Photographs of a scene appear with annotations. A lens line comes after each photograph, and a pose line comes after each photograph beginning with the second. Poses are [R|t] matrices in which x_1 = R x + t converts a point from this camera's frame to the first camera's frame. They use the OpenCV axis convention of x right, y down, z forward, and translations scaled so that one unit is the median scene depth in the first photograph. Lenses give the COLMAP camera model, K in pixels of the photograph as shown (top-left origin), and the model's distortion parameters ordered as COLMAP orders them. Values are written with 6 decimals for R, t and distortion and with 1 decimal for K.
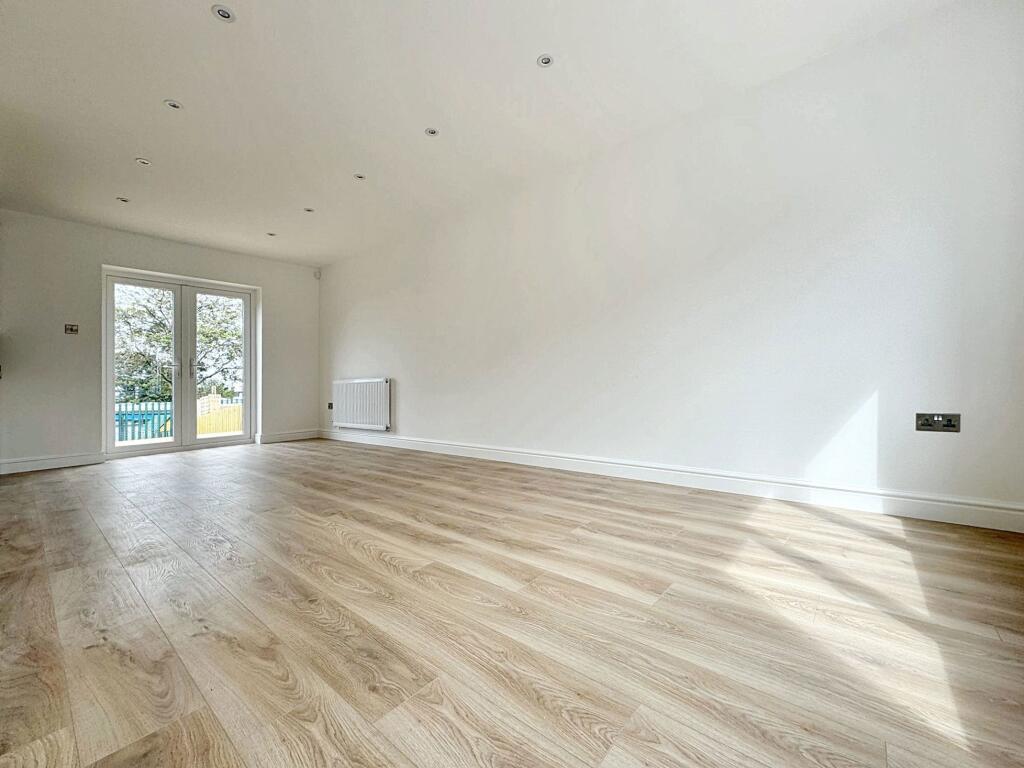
lens RADIAL K [[407.2, 0, 516.1], [0, 407.2, 379.7], [0, 0, 1]] dist [-0.001632, -0.000131]
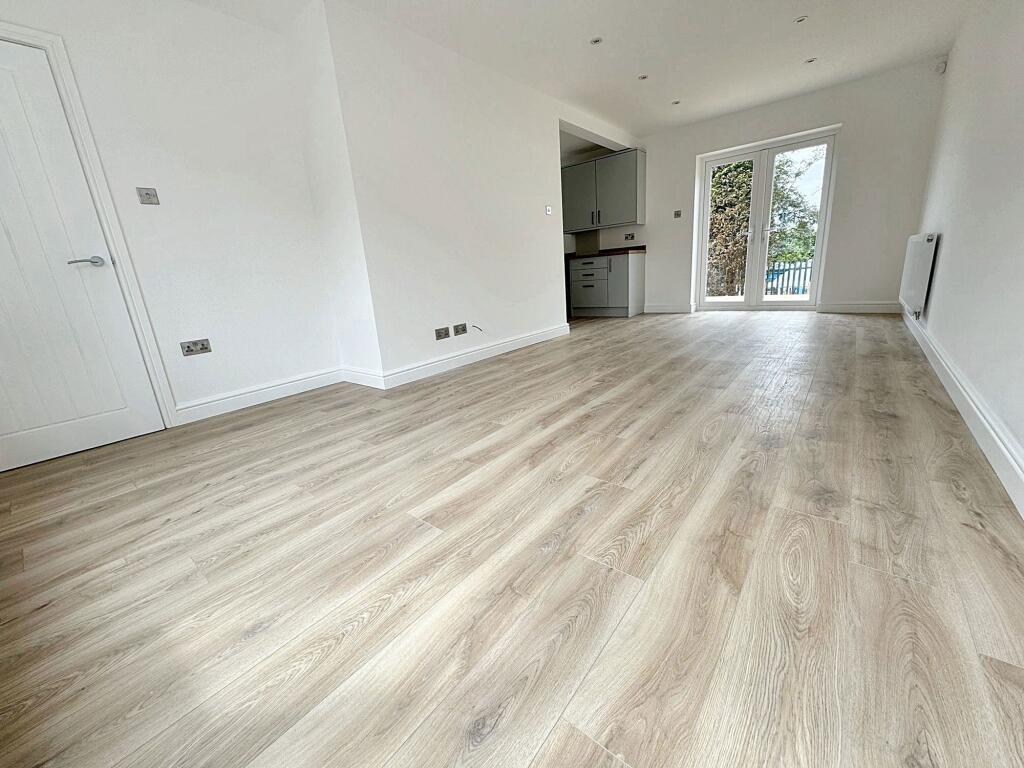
lens RADIAL K [[407.2, 0, 516.1], [0, 407.2, 379.7], [0, 0, 1]] dist [-0.001632, -0.000131]
pose [[0.029052, 0.282016, -0.958970, 0.912196], [0.085358, 0.955170, 0.283484, -0.060874], [0.995927, -0.090092, 0.003677, 0.919887]]
